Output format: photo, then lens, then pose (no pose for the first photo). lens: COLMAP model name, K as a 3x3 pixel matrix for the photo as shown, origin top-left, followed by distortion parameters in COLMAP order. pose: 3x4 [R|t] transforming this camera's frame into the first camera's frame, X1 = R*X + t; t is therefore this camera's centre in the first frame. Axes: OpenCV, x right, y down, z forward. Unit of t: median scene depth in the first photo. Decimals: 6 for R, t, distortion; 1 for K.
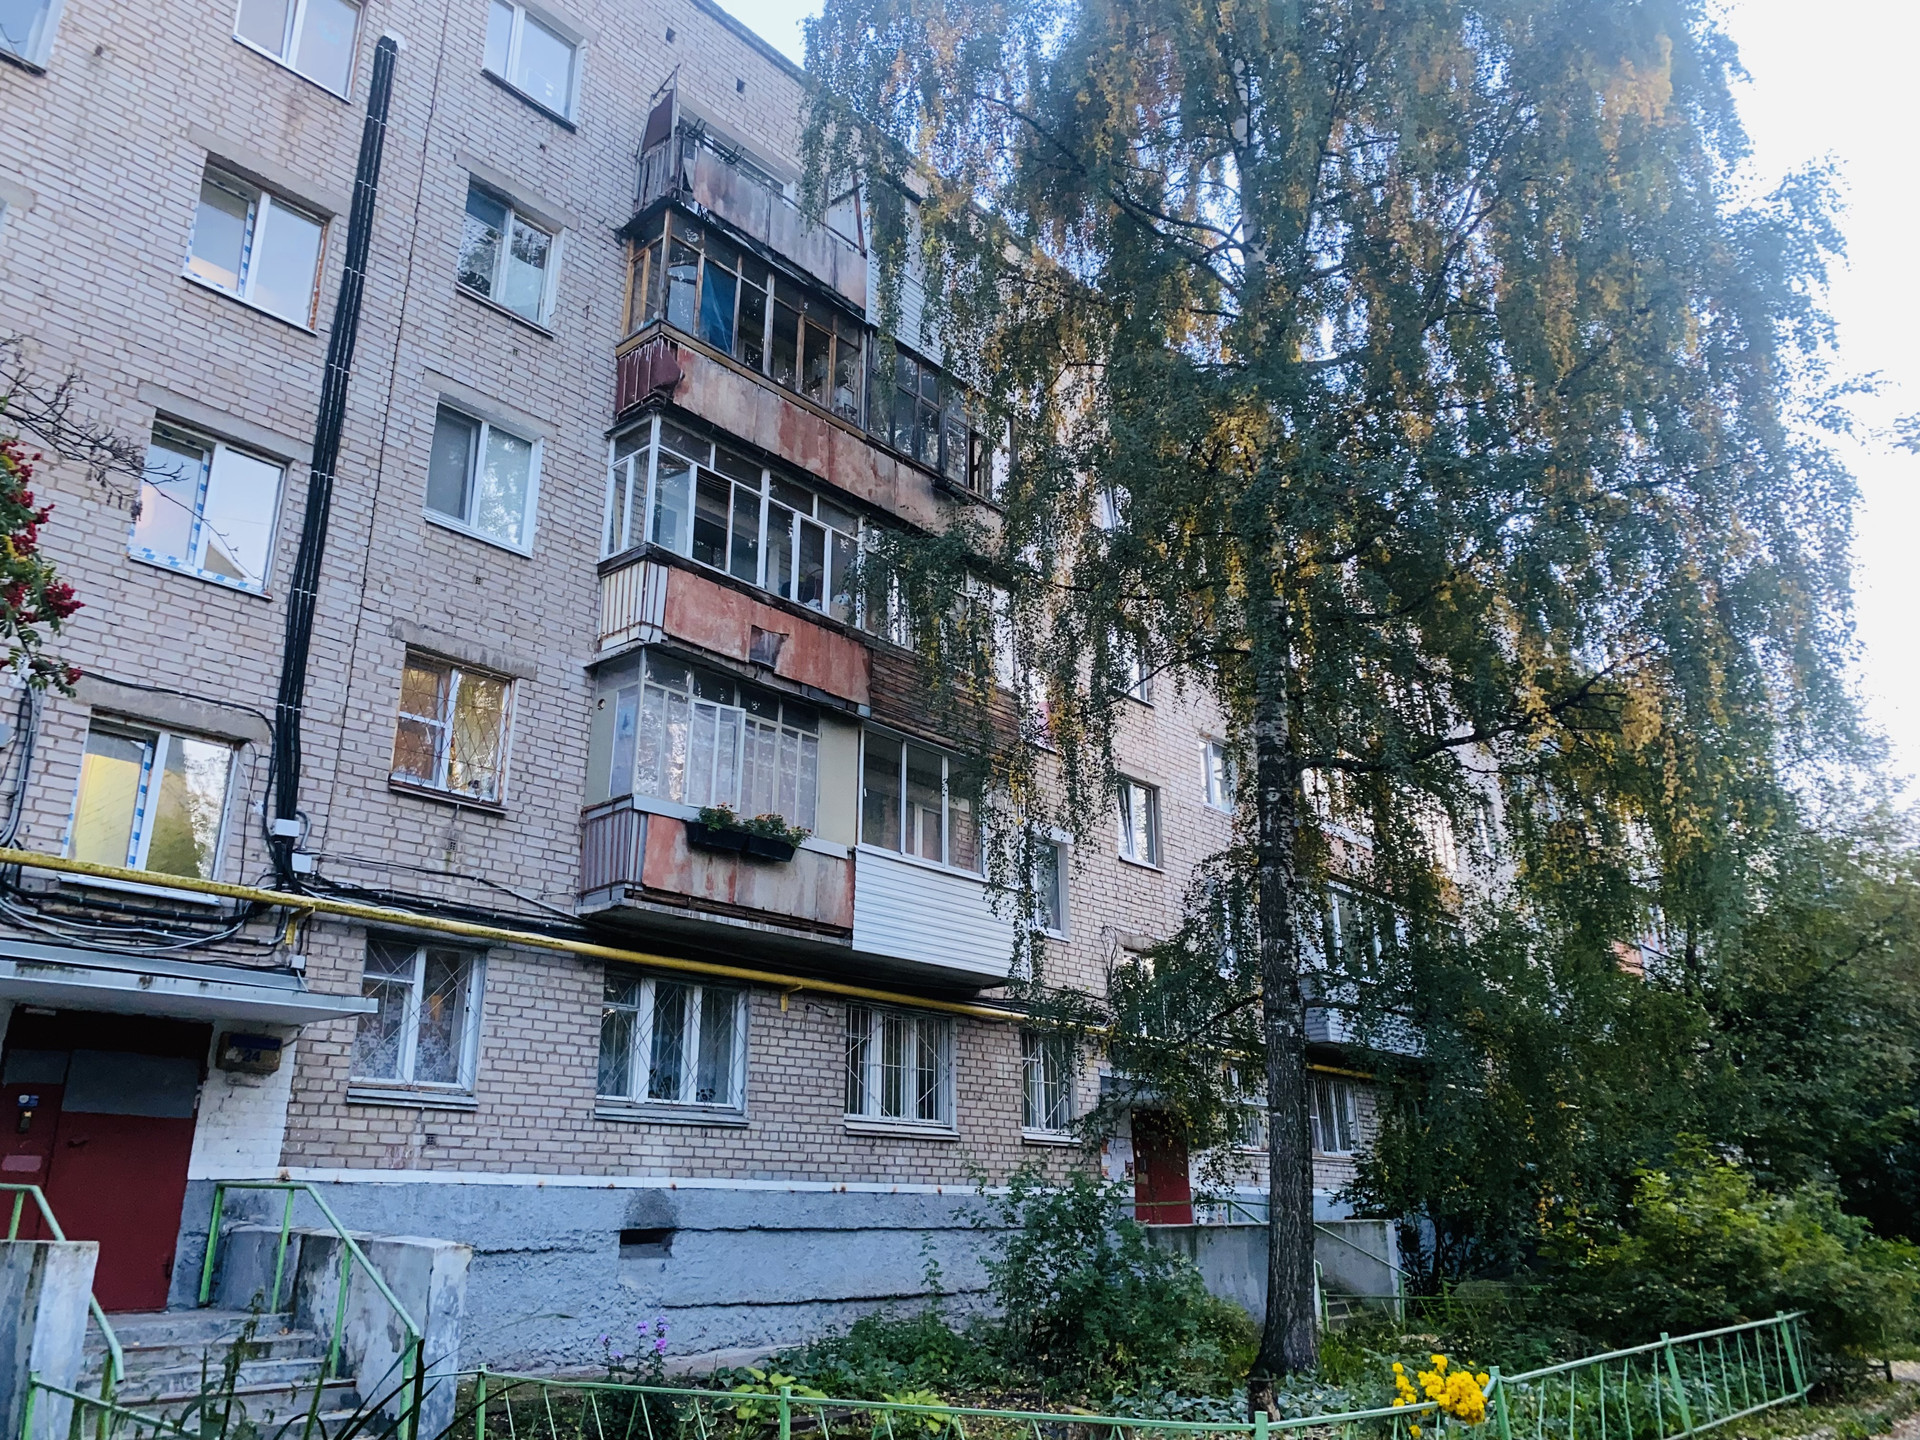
lens RADIAL K [[1455.1, 0, 951.2], [0, 1455.1, 727.1], [0, 0, 1]] dist [0.037044, 0.001139]
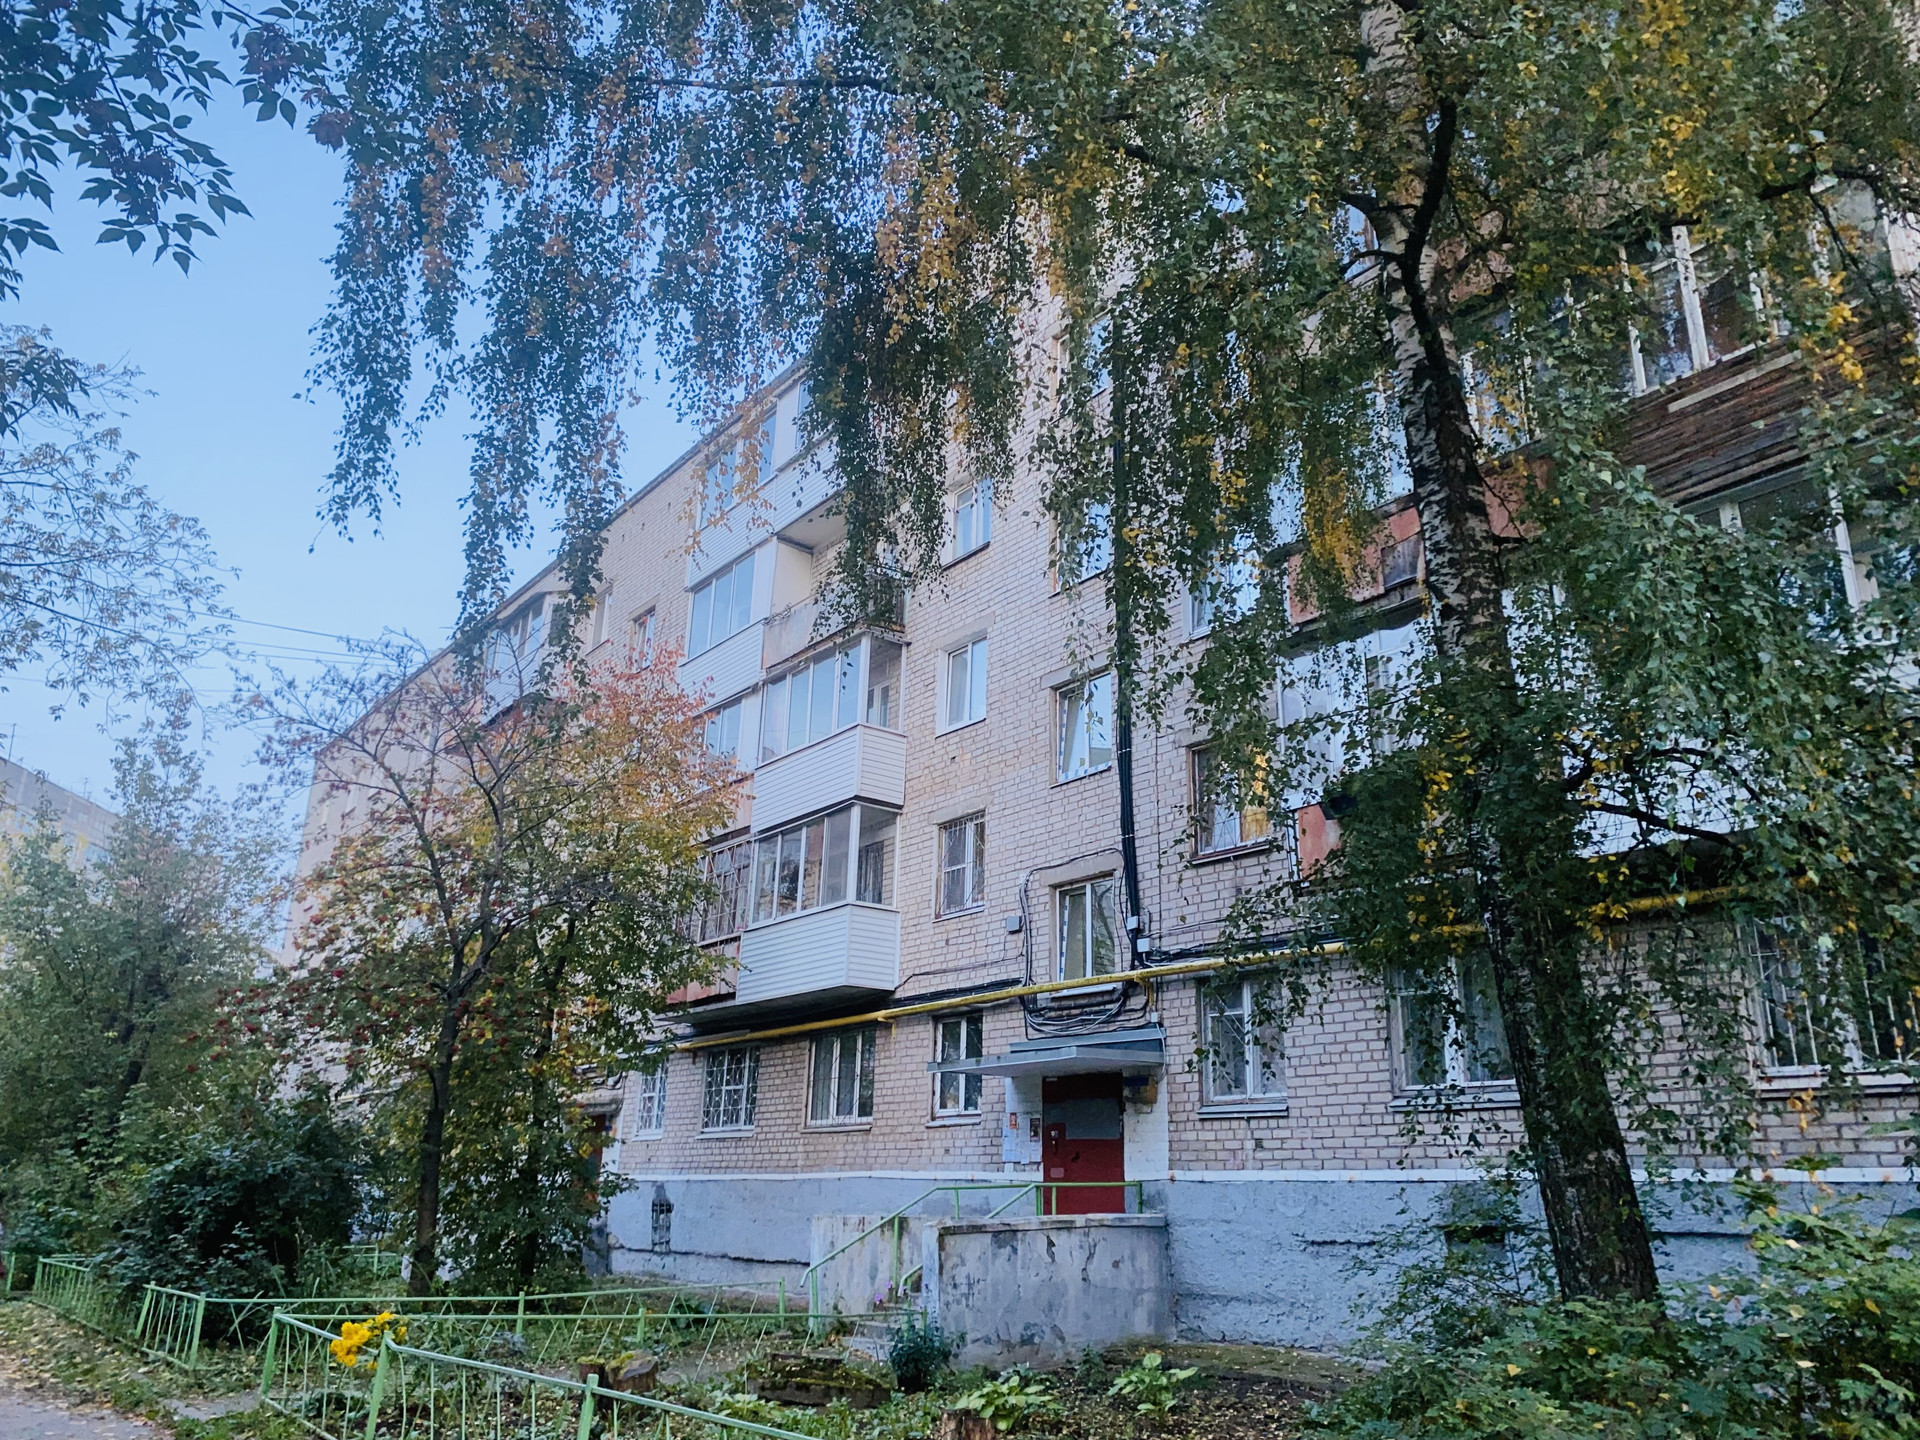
lens RADIAL K [[1455.1, 0, 953.3], [0, 1455.1, 713.1], [0, 0, 1]] dist [0.037044, 0.001139]
pose [[-0.159687, -0.322961, -0.932843, 0.908531], [0.303488, 0.883143, -0.357706, 0.331773], [0.939359, -0.340228, -0.043012, 0.968041]]
